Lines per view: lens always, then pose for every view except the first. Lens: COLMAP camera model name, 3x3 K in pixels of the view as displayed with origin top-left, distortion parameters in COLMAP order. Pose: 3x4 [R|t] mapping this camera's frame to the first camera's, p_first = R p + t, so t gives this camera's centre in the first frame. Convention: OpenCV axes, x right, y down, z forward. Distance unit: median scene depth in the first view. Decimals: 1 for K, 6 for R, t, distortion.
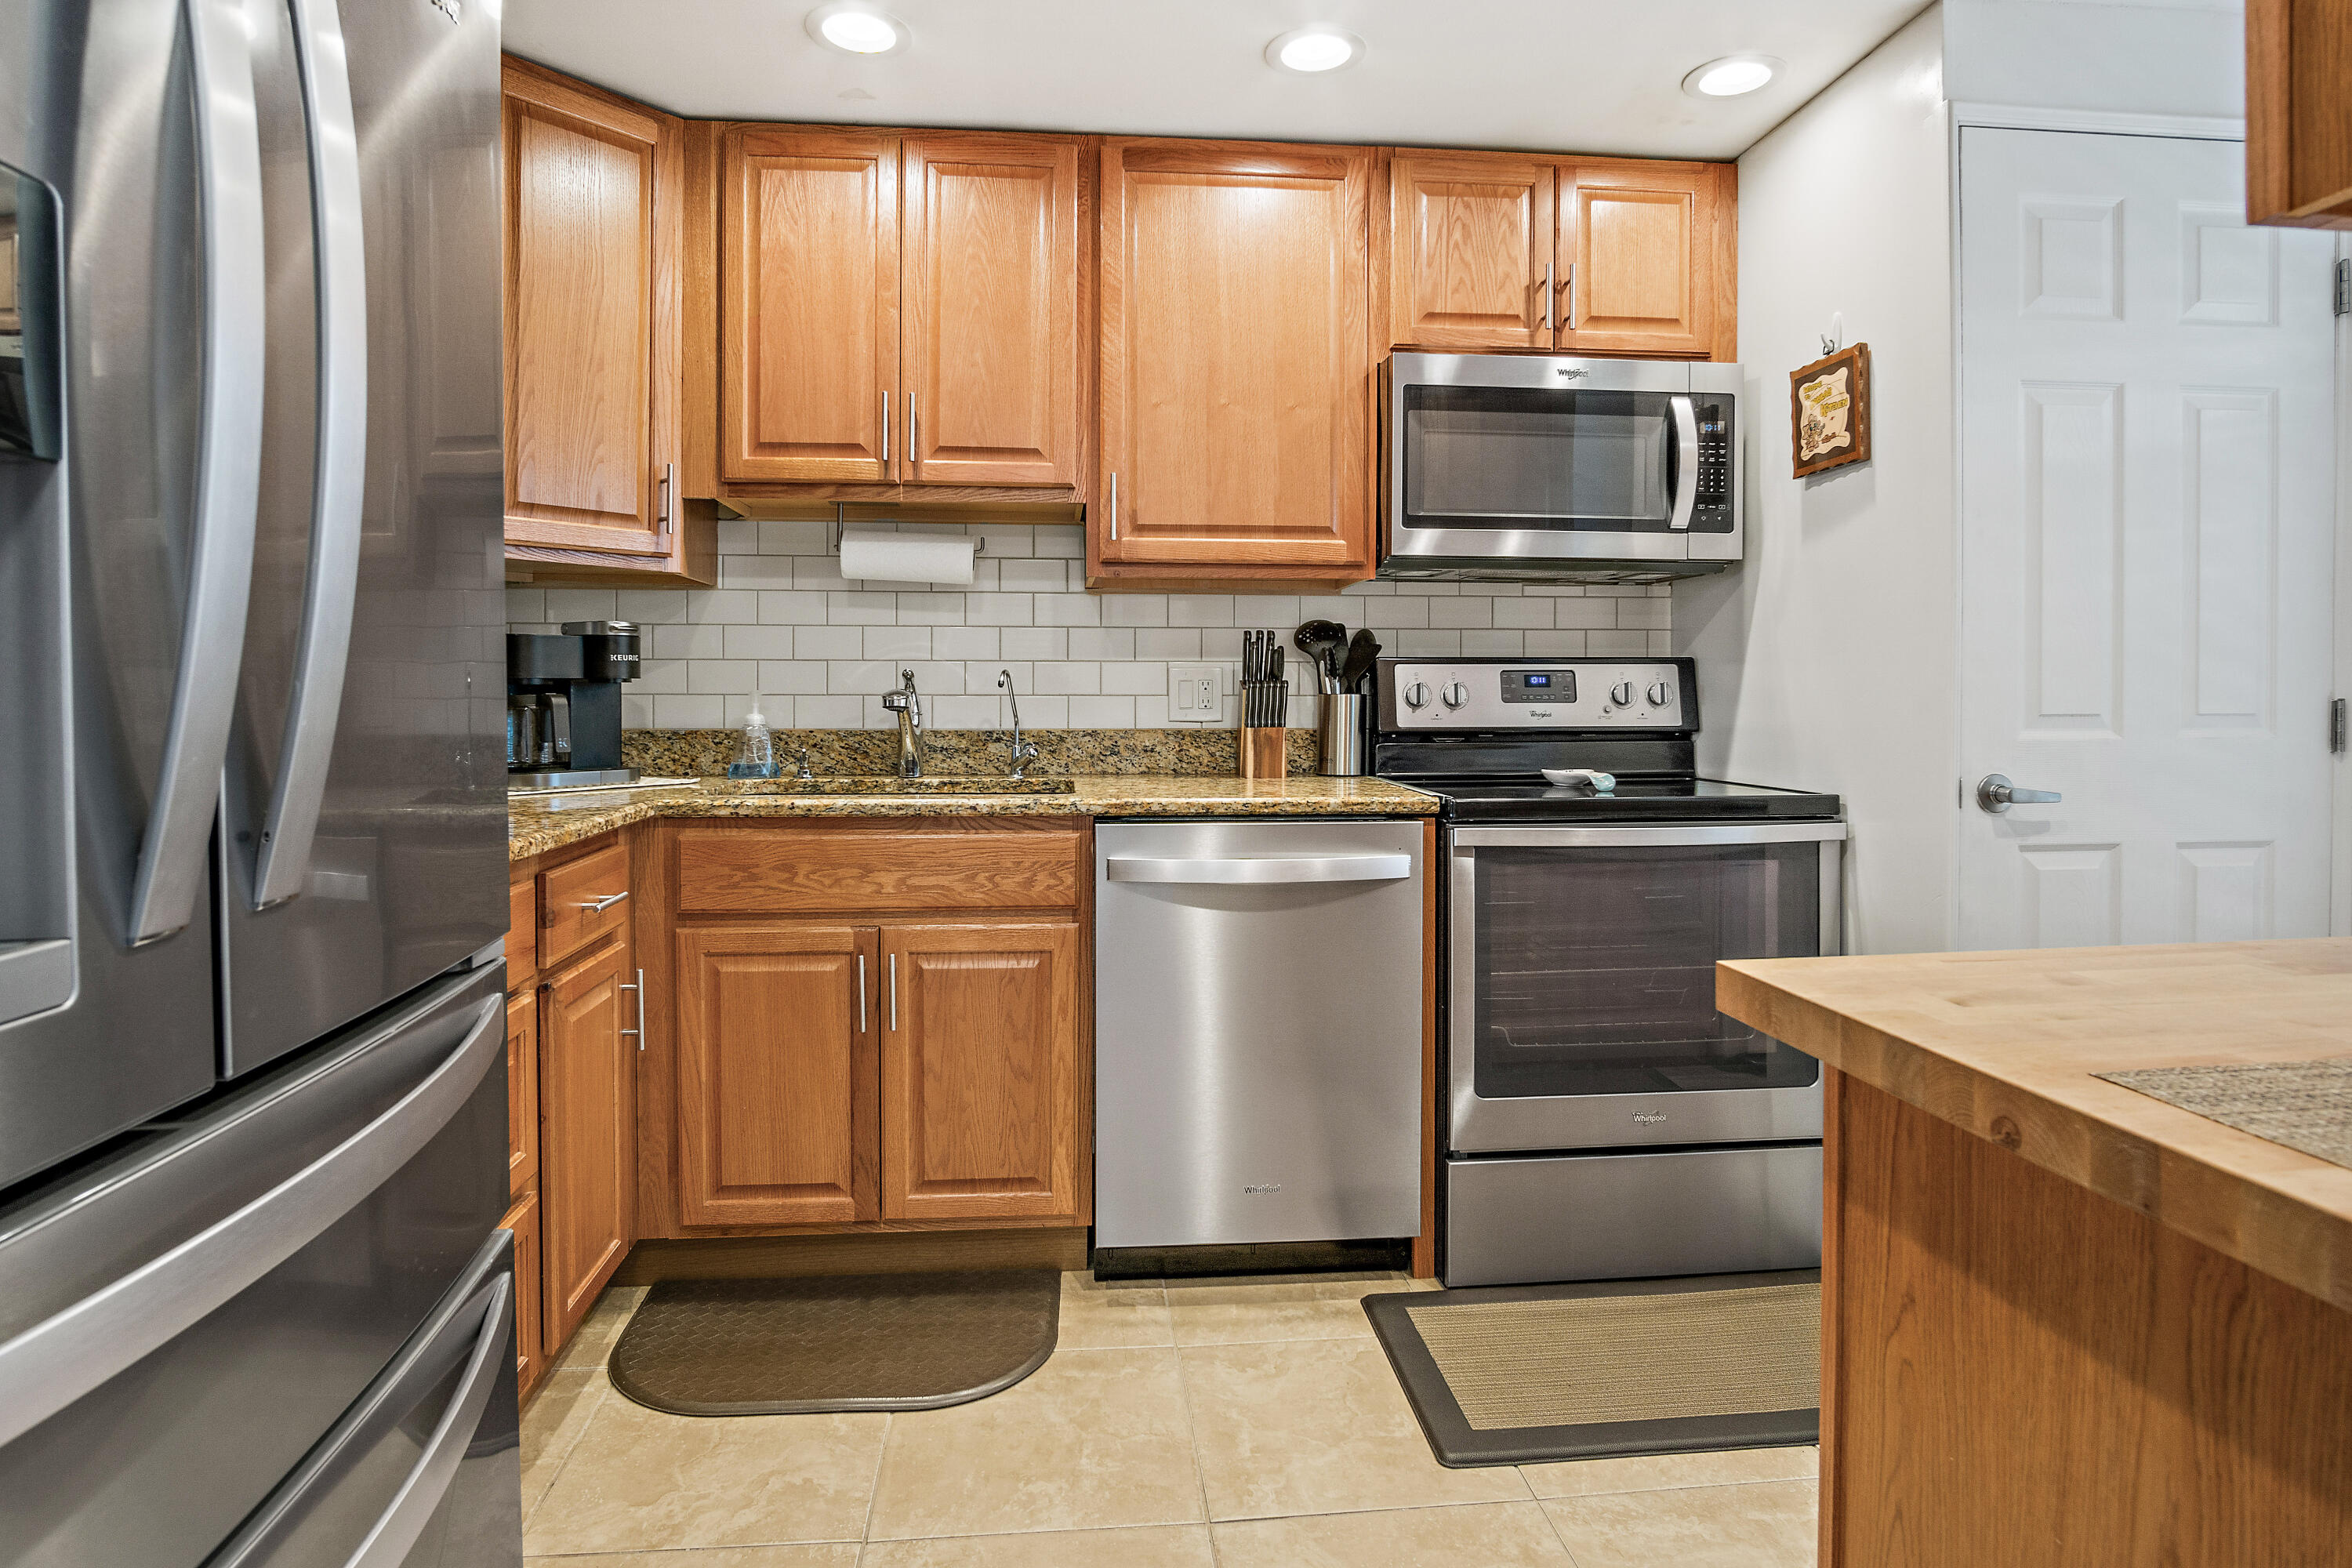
lens RADIAL K [[1268.7, 0, 1167.4], [0, 1268.7, 701.1], [0, 0, 1]] dist [-0.002619, -0.000352]
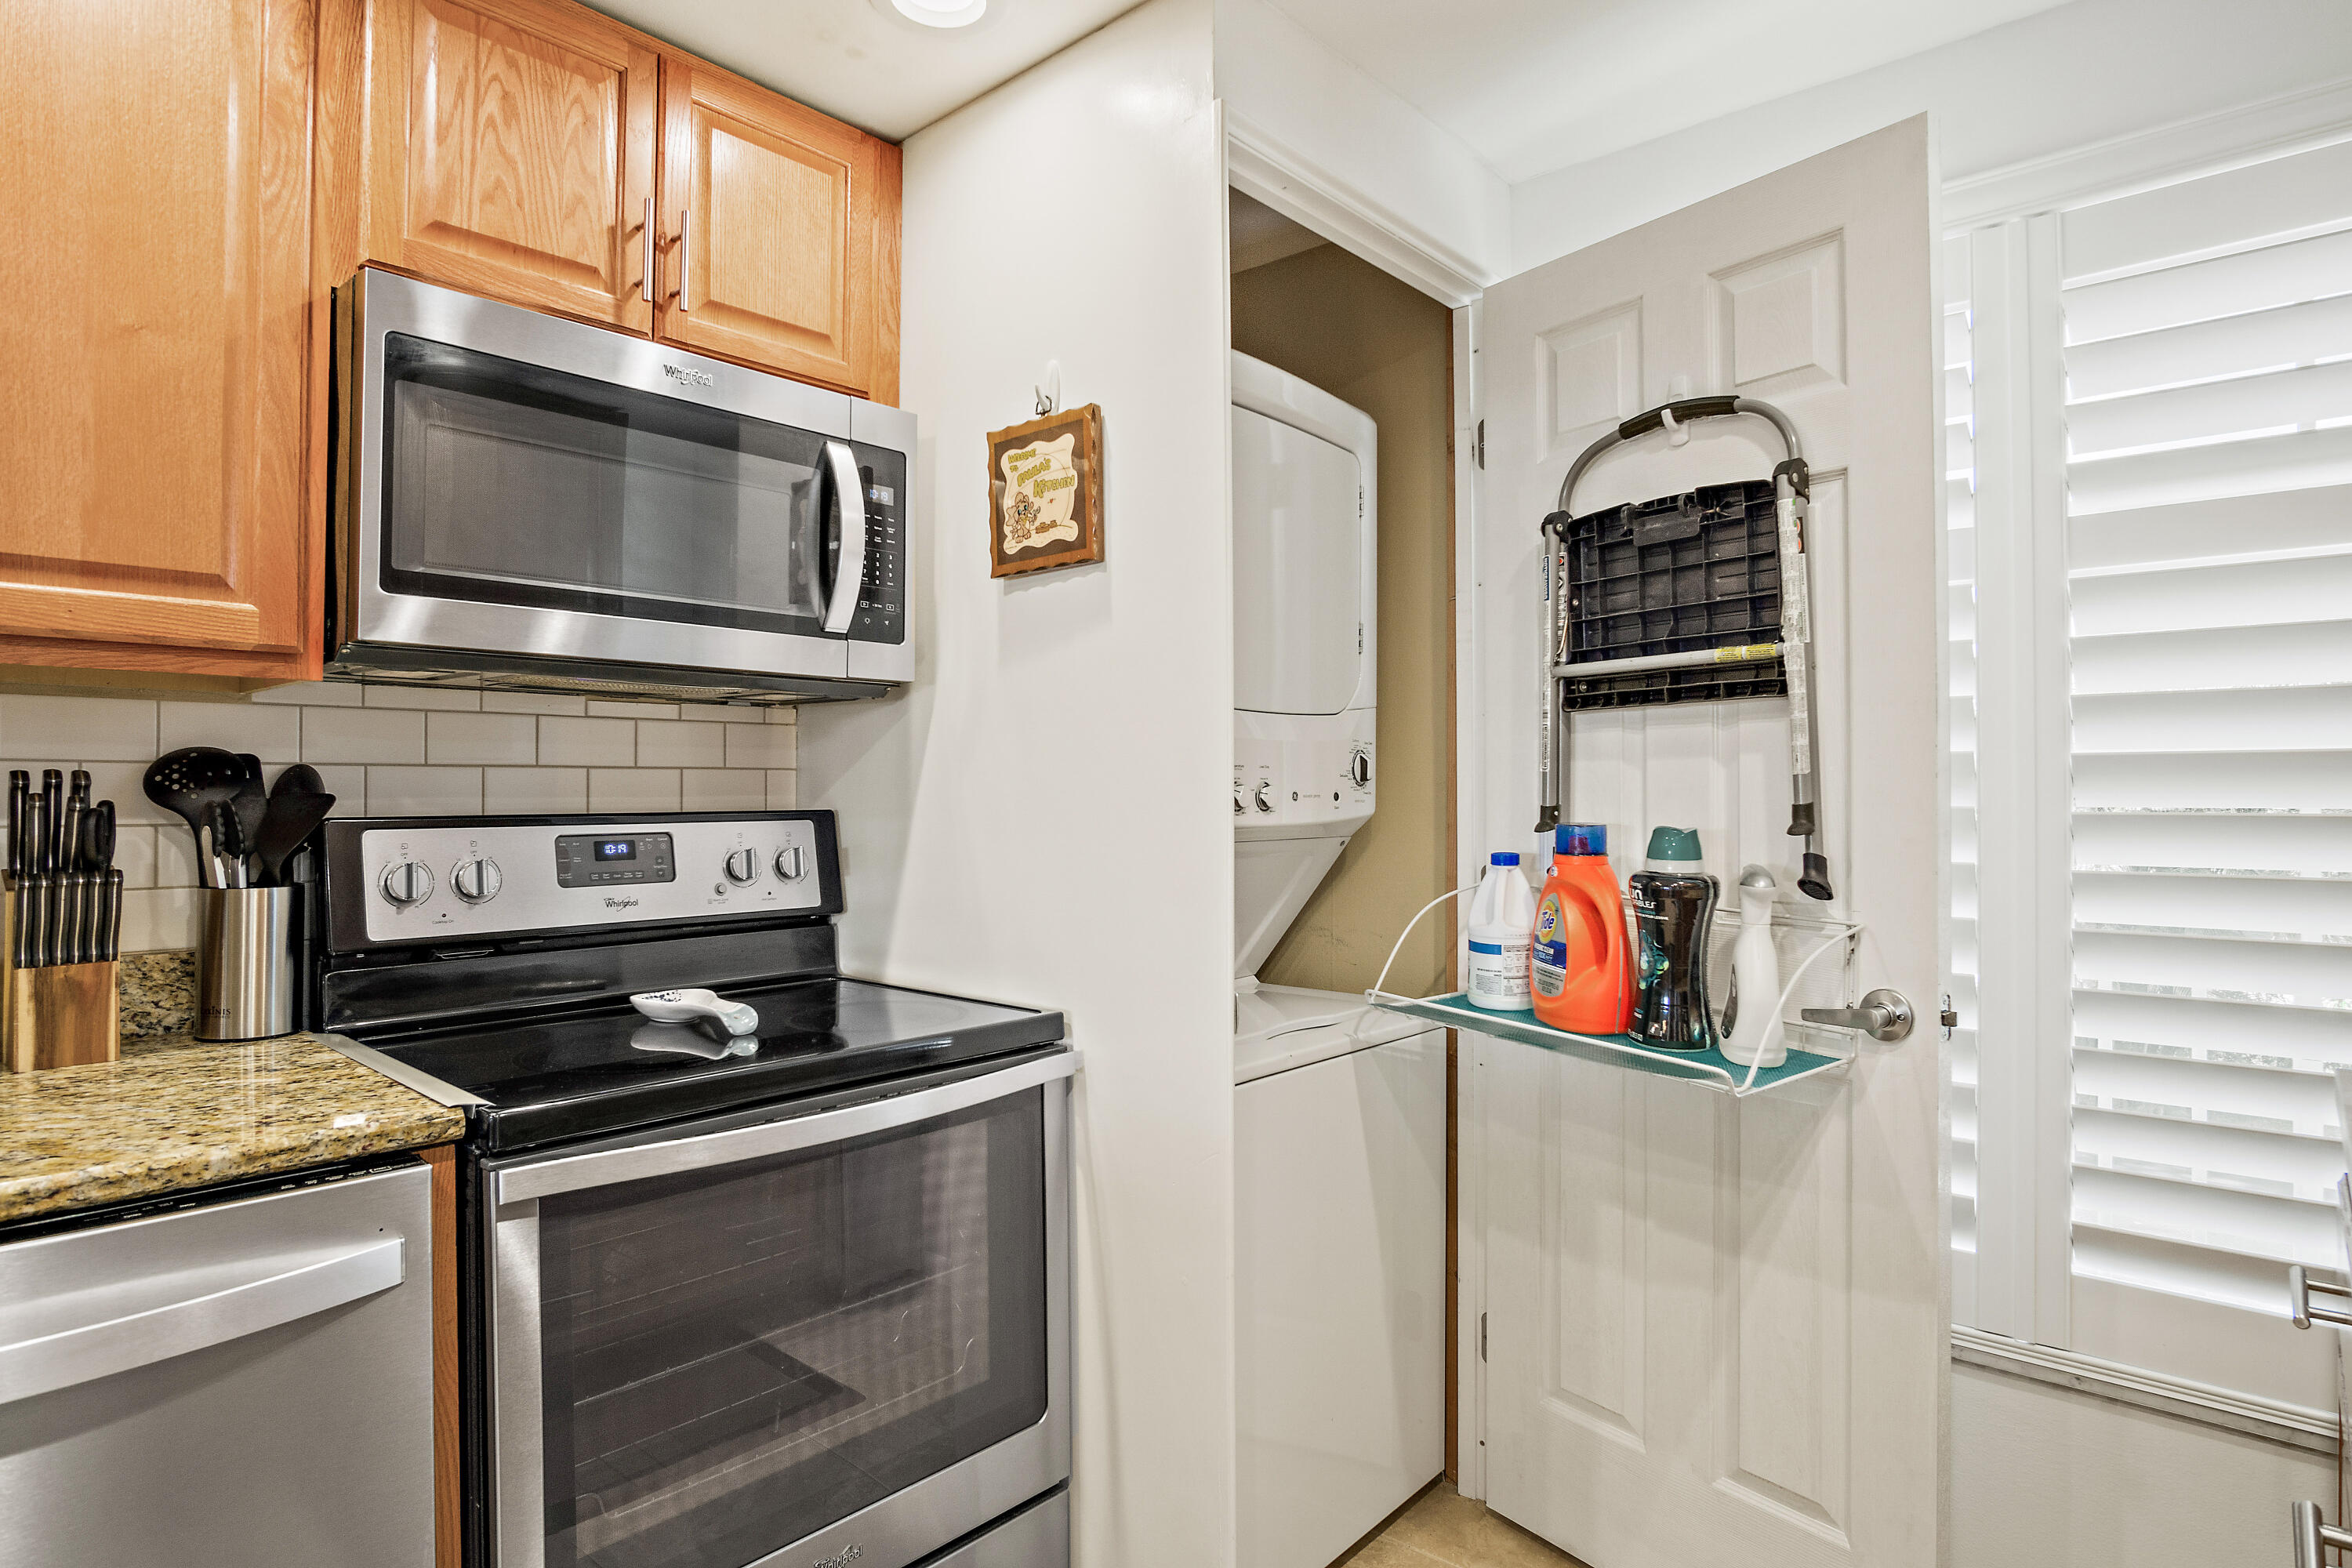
lens RADIAL K [[1267.4, 0, 1170.2], [0, 1267.4, 776.0], [0, 0, 1]] dist [-0.044768, 0.015362]
pose [[0.725460, 0.004311, 0.688251, 0.061275], [0.007468, 0.999872, -0.014134, -0.045758], [-0.688224, 0.015394, 0.725335, 0.368632]]
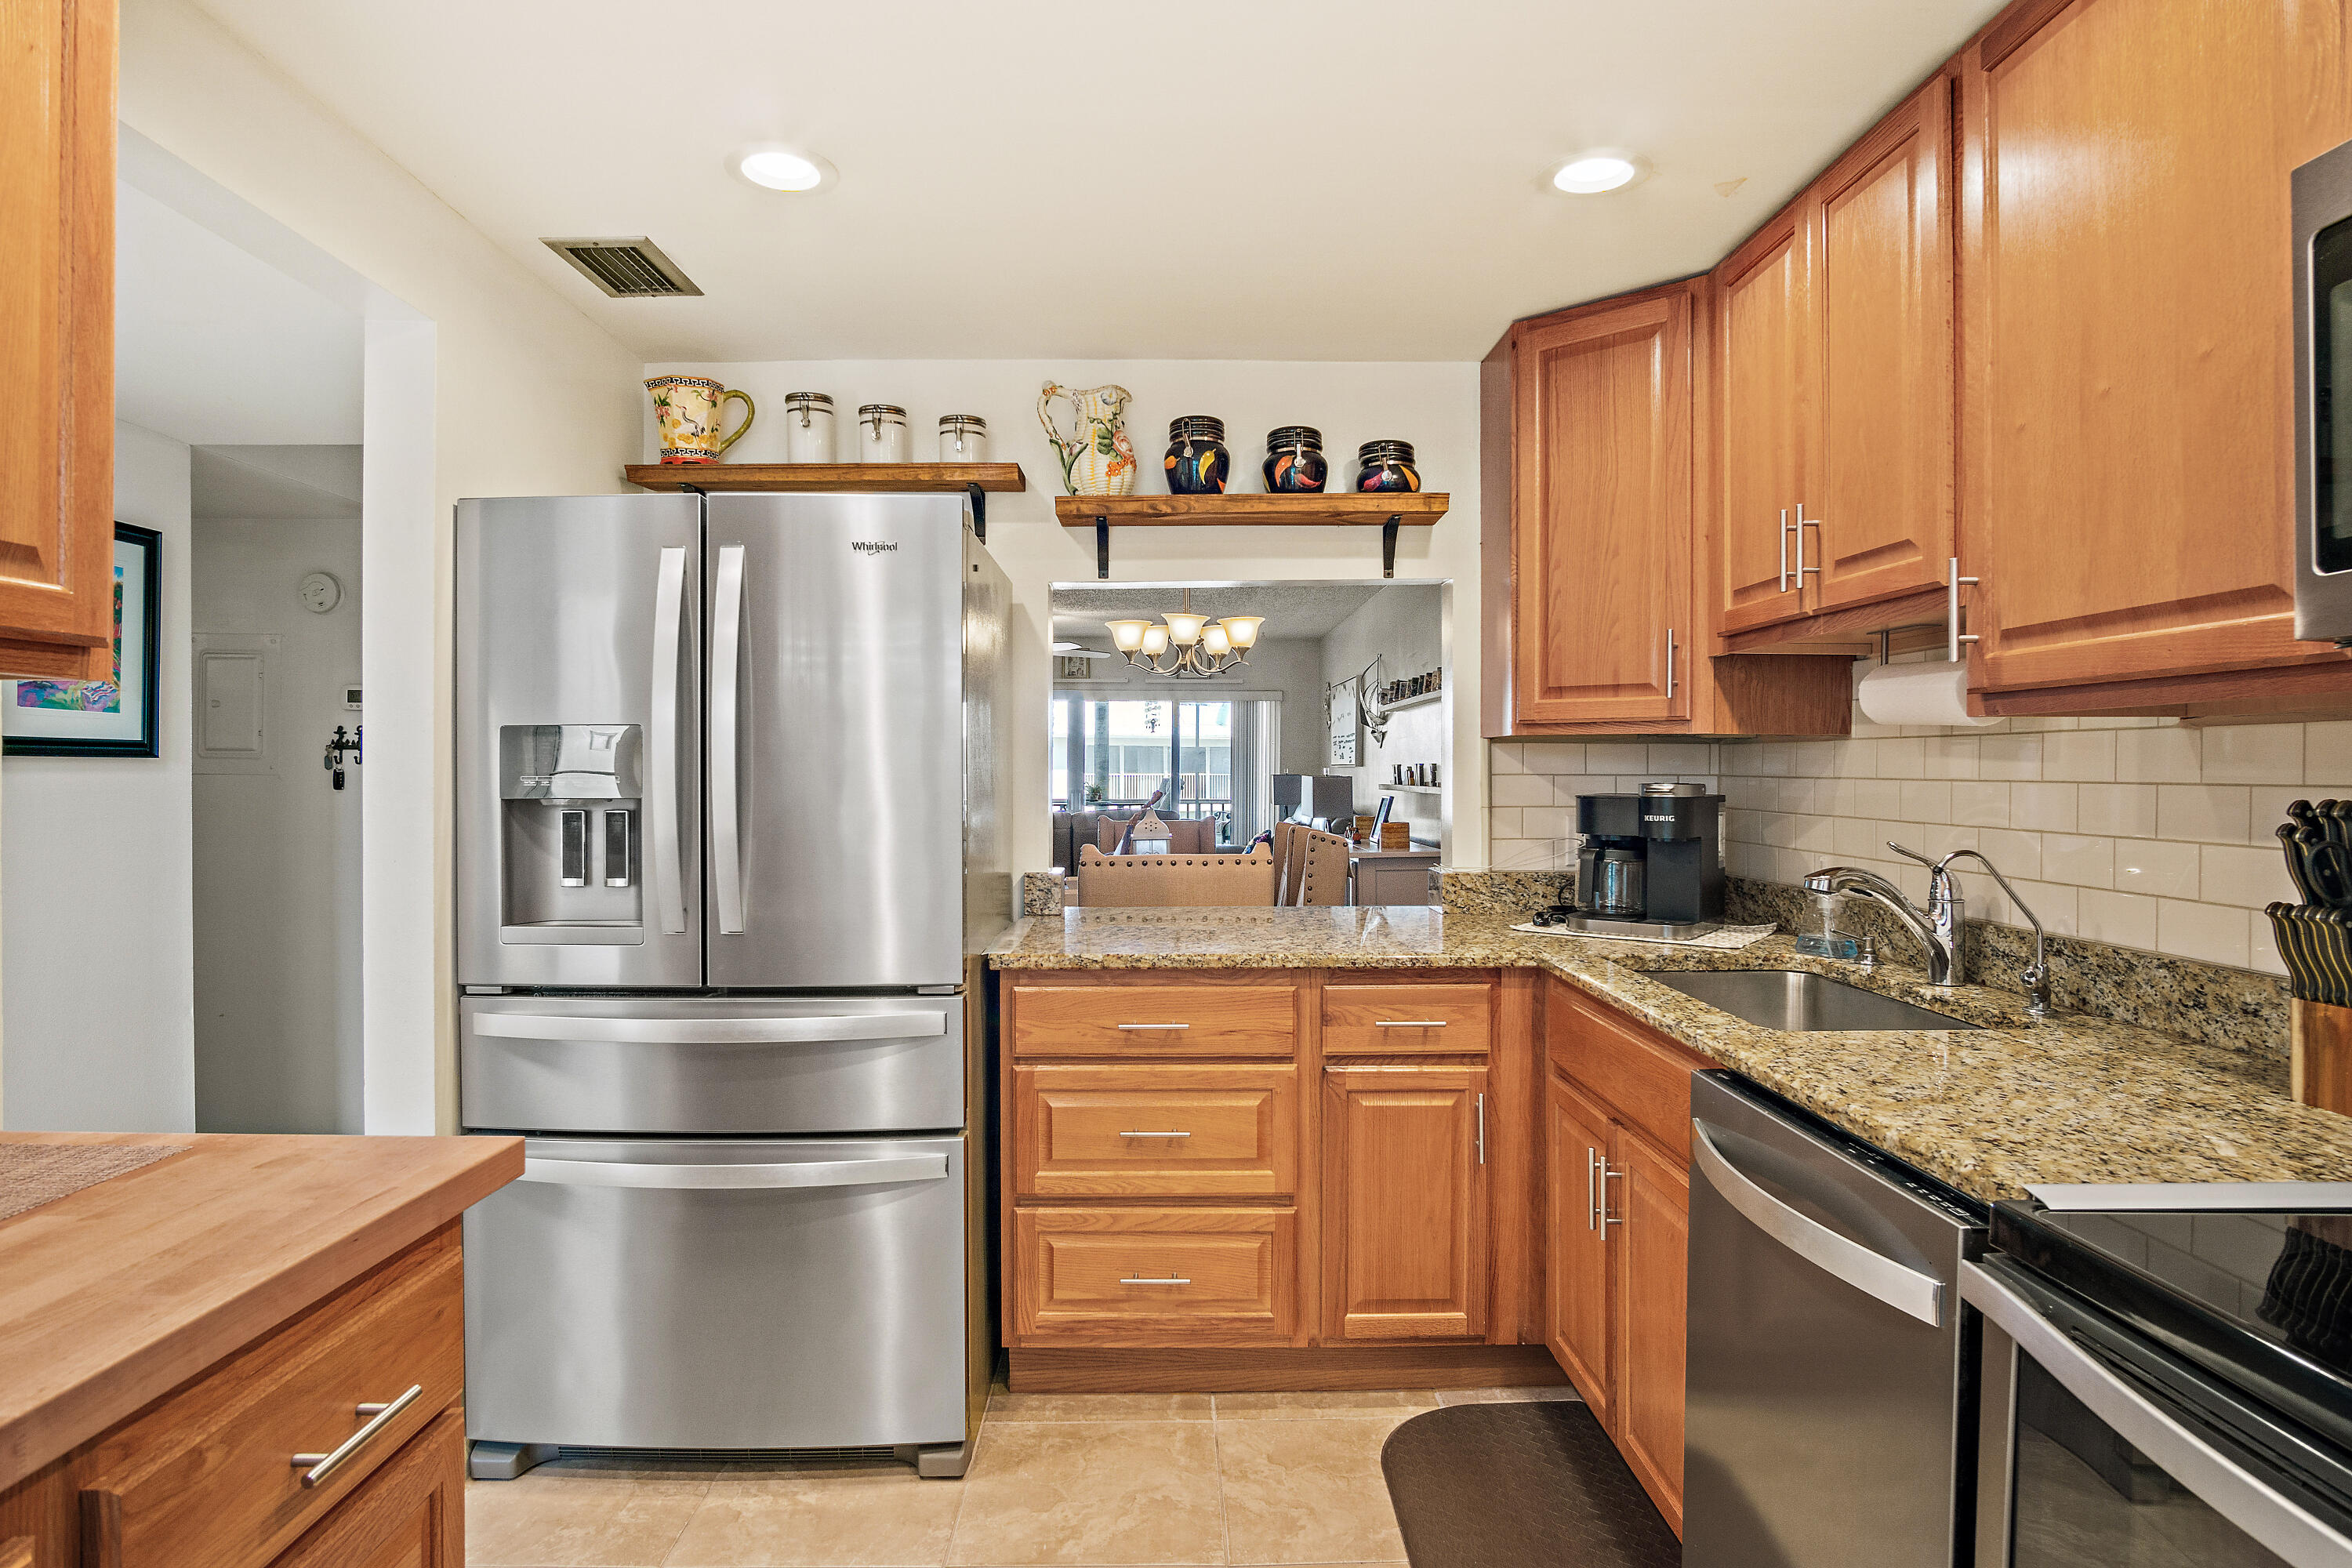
lens RADIAL K [[1267.4, 0, 1170.2], [0, 1267.4, 776.0], [0, 0, 1]] dist [-0.044768, 0.015362]
pose [[-0.064091, 0.002889, -0.997940, 0.599322], [-0.012837, 0.999911, 0.003719, -0.064362], [0.997862, 0.013049, -0.064048, 0.627957]]
